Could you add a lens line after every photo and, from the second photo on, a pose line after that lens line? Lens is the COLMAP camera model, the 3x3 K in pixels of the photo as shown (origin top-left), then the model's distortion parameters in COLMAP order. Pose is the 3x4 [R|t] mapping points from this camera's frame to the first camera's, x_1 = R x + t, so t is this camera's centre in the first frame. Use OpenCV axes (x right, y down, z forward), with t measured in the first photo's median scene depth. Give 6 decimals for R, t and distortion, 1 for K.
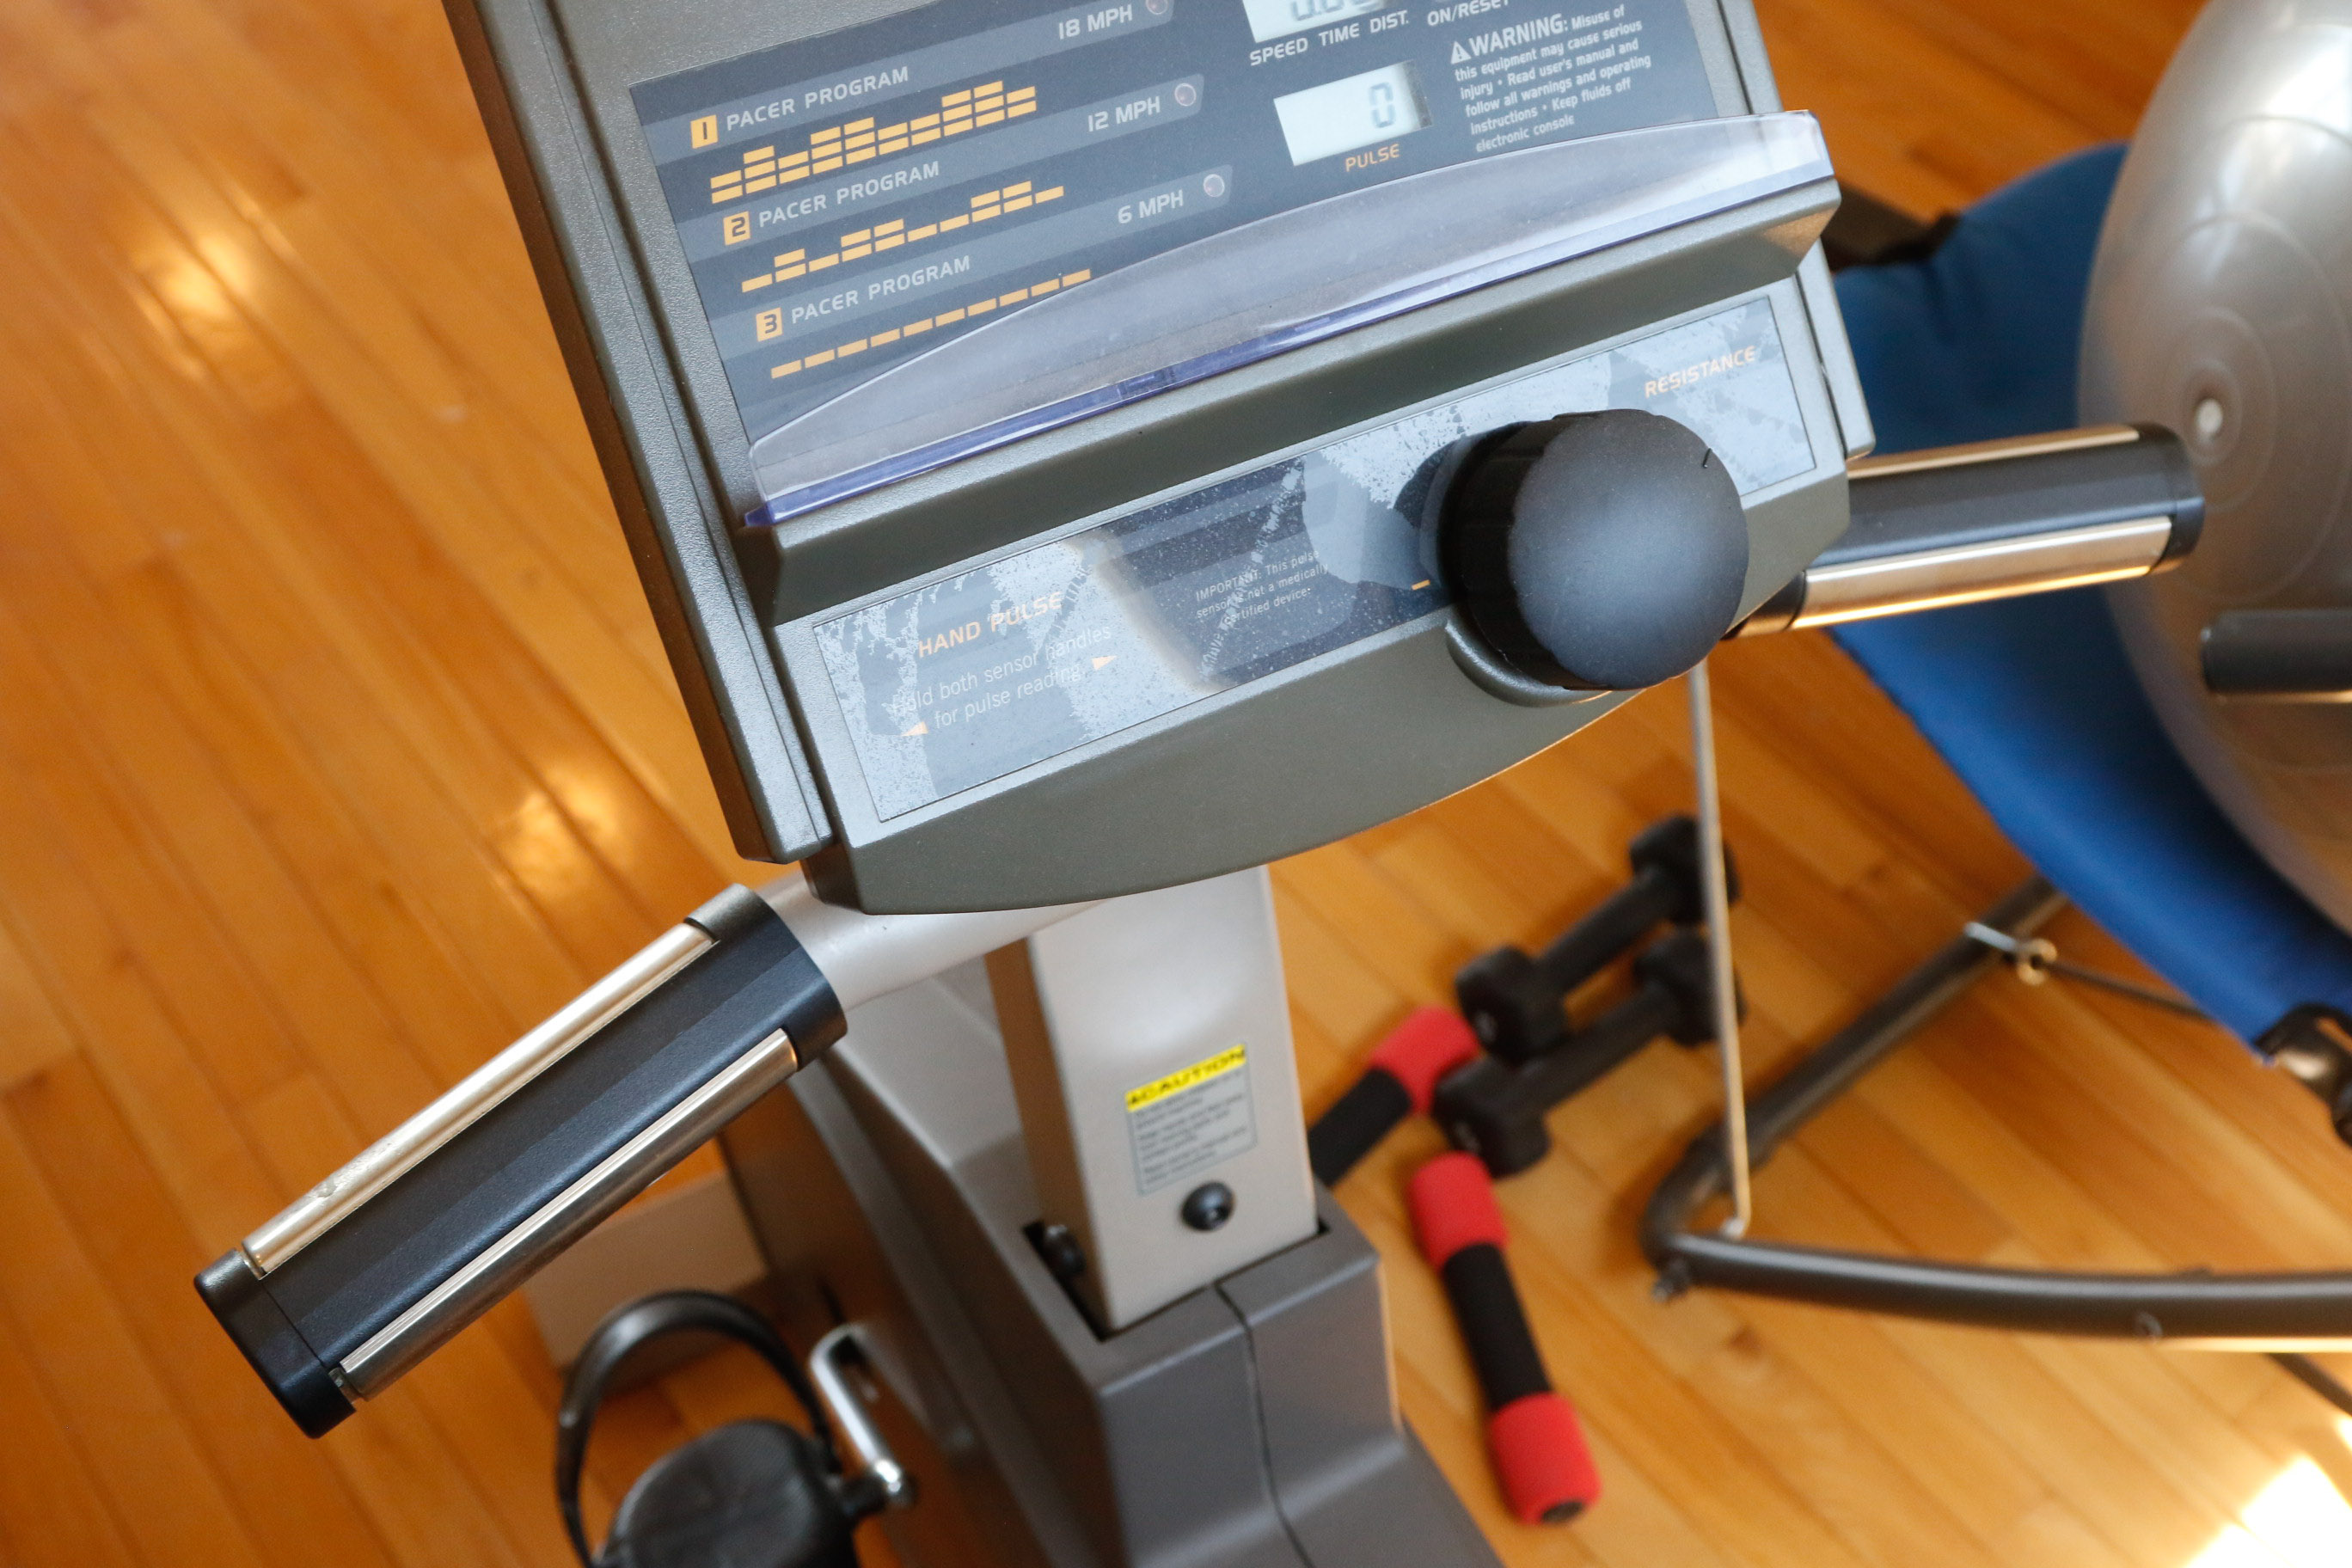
lens RADIAL K [[2460.4, 0, 1179.1], [0, 2460.4, 769.1], [0, 0, 1]] dist [-0.116266, 0.000000]
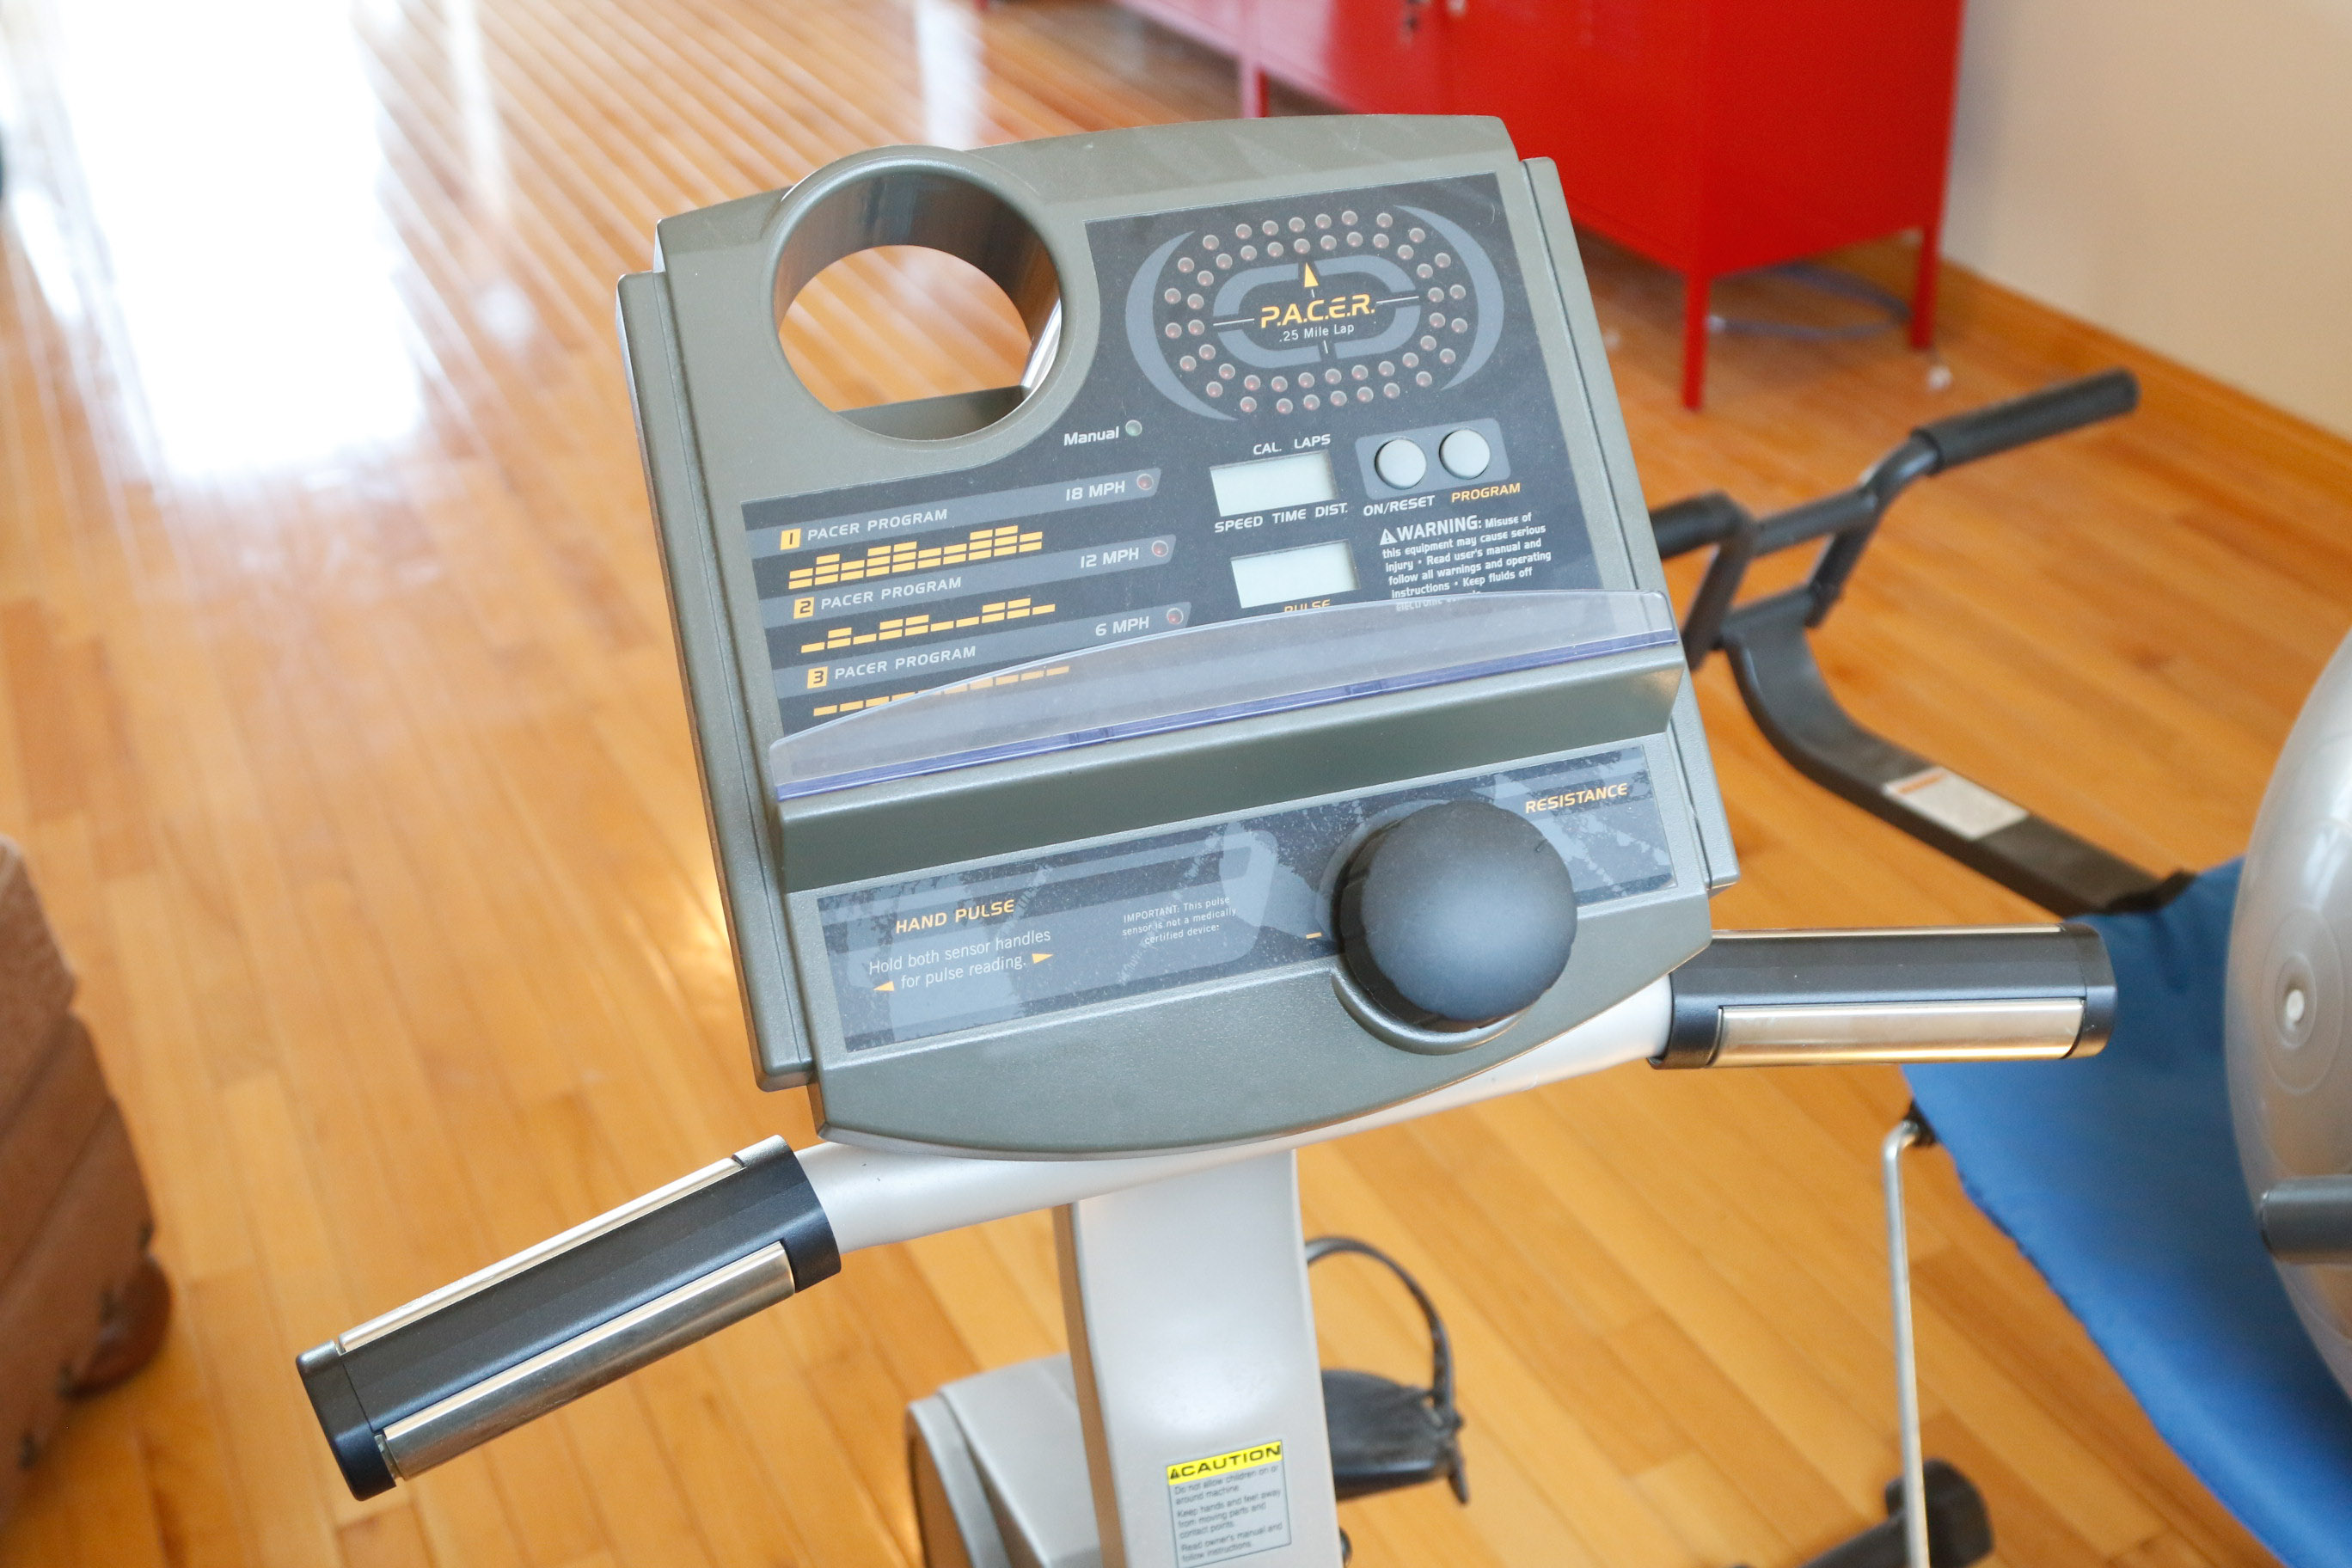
lens RADIAL K [[2460.4, 0, 1184.5], [0, 2460.4, 786.1], [0, 0, 1]] dist [-0.116266, 0.000000]
pose [[0.977350, 0.067161, -0.200689, 0.286707], [-0.121164, 0.955081, -0.270444, 0.203933], [0.173511, 0.288635, 0.941586, -0.219292]]
